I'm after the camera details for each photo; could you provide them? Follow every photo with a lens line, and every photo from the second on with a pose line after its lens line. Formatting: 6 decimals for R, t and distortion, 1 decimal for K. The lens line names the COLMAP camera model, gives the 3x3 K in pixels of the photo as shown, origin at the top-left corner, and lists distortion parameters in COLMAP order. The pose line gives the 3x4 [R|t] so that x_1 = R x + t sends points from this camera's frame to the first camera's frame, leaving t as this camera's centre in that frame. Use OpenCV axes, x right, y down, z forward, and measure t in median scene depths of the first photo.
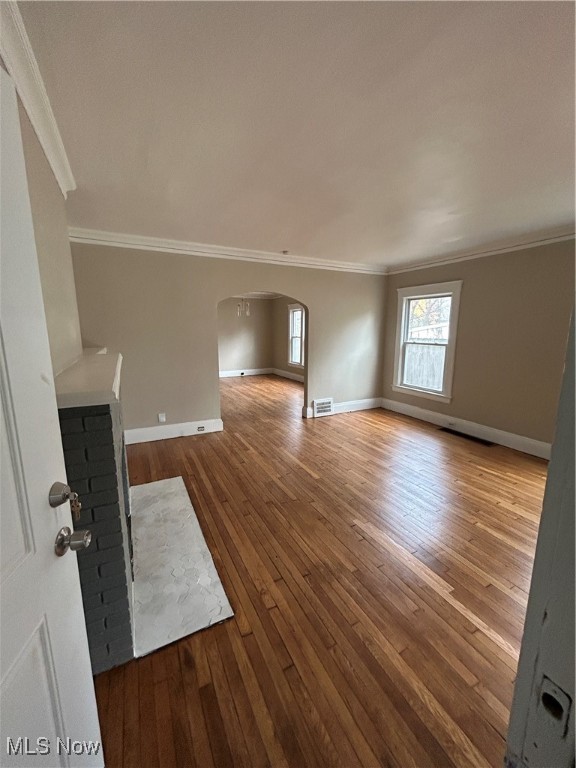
lens RADIAL K [[310.0, 0, 289.1], [0, 310.0, 384.7], [0, 0, 1]] dist [0.004177, -0.001152]
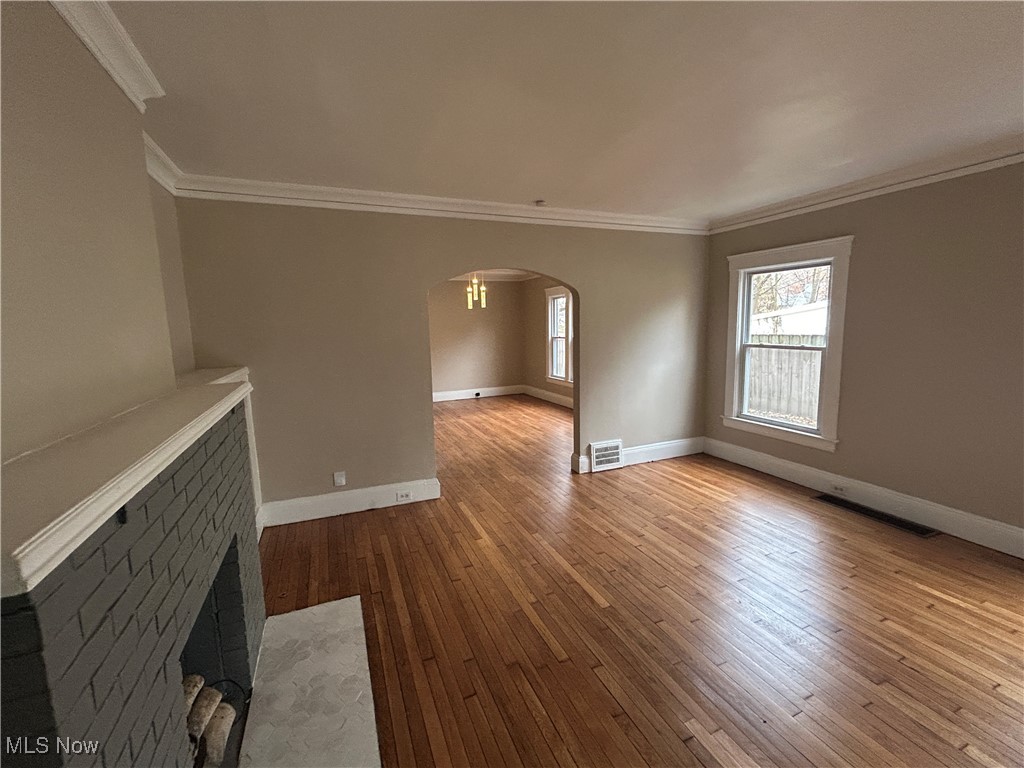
lens RADIAL K [[445.4, 0, 511.3], [0, 445.4, 383.6], [0, 0, 1]] dist [0.000785, 0.001907]
pose [[0.996417, -0.014305, -0.083355, 0.000191], [0.010587, 0.998937, -0.044874, -0.038052], [0.083908, 0.043831, 0.995509, 0.155648]]
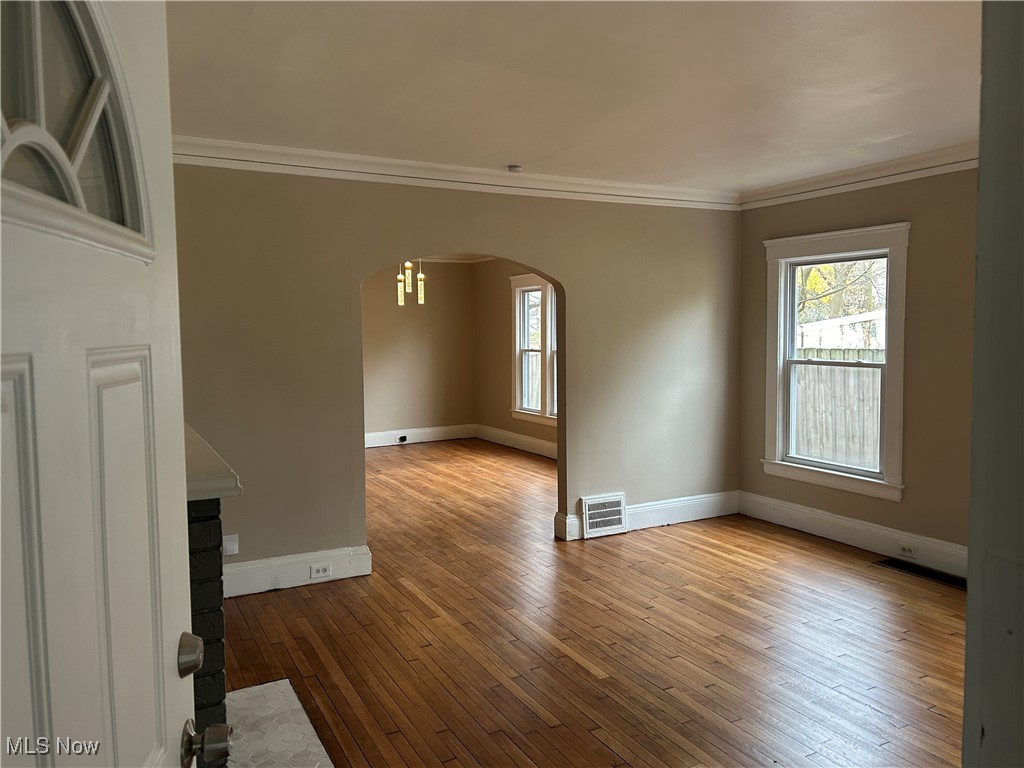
lens RADIAL K [[766.5, 0, 516.8], [0, 766.5, 389.4], [0, 0, 1]] dist [0.043214, -0.023677]
pose [[0.999771, -0.014764, 0.015472, -0.030929], [0.016211, 0.995050, -0.098049, 0.004236], [-0.013948, 0.098278, 0.995061, -0.085257]]
